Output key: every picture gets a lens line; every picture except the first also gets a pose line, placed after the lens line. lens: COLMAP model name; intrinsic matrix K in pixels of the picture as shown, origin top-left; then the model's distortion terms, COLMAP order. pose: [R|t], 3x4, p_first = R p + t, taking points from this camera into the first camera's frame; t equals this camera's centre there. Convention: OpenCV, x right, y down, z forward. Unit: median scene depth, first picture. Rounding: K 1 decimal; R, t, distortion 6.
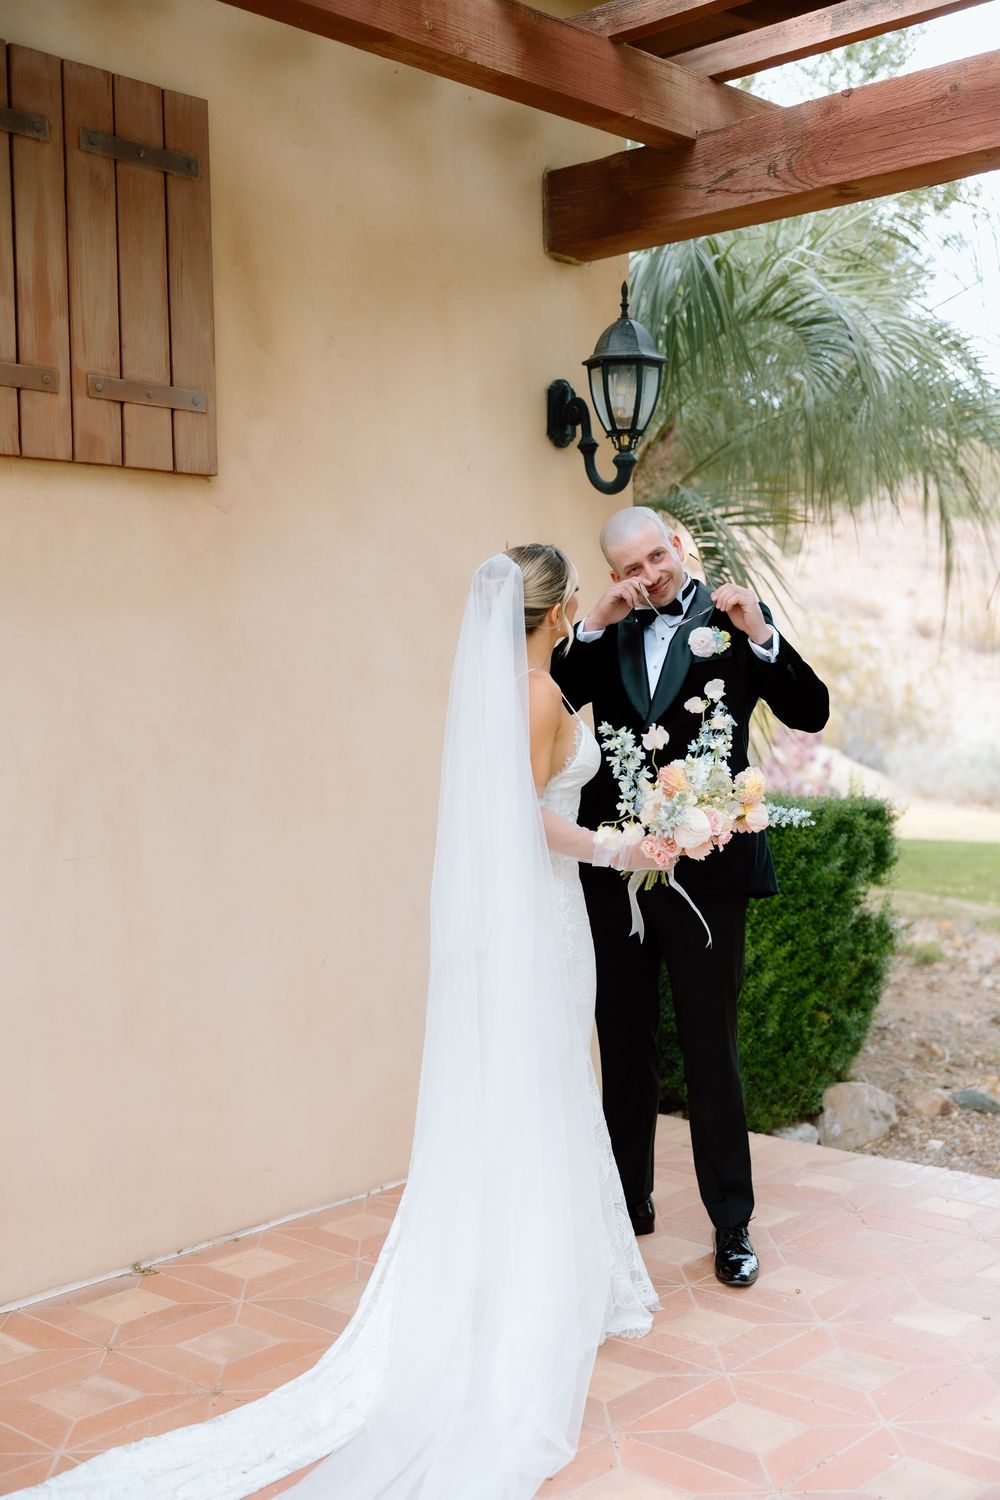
lens RADIAL K [[1763.9, 0, 500.4], [0, 1763.9, 747.4], [0, 0, 1]] dist [0.003978, 0.000000]
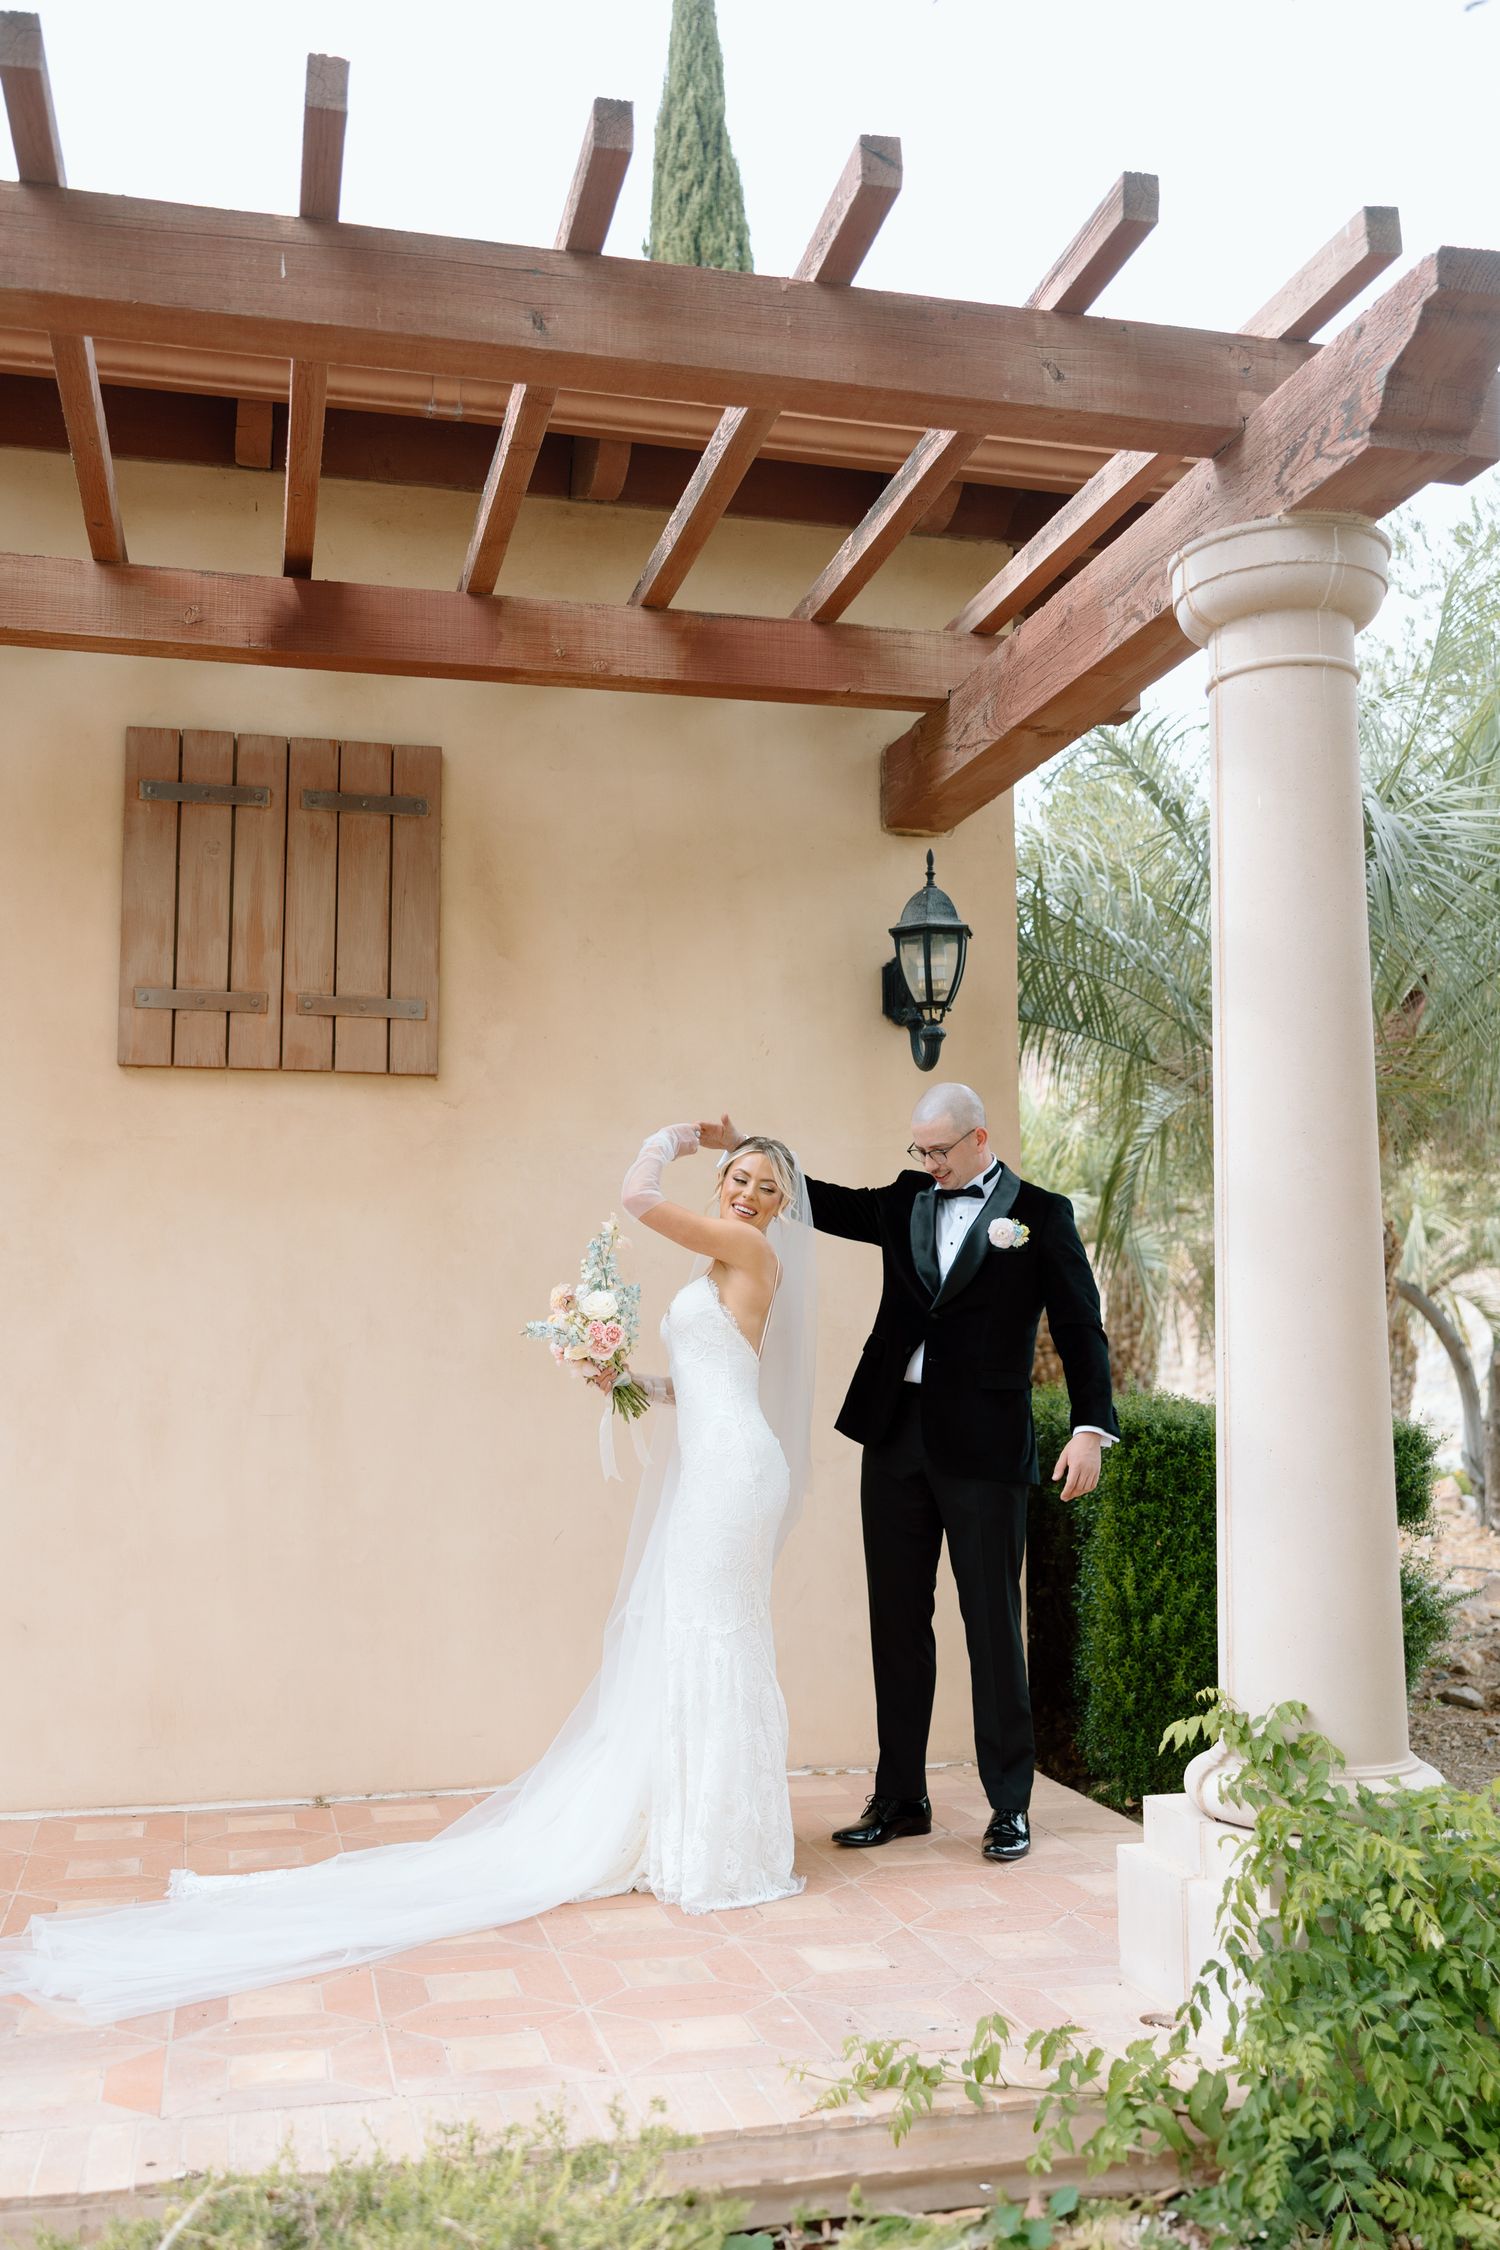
lens RADIAL K [[2053.5, 0, 749.7], [0, 2053.5, 1130.8], [0, 0, 1]] dist [-0.019205, 0.000000]
pose [[0.829029, -0.047233, -0.557207, 0.739932], [-0.032285, 0.990722, -0.132017, 0.045059], [0.558273, 0.127436, 0.819812, 0.066899]]
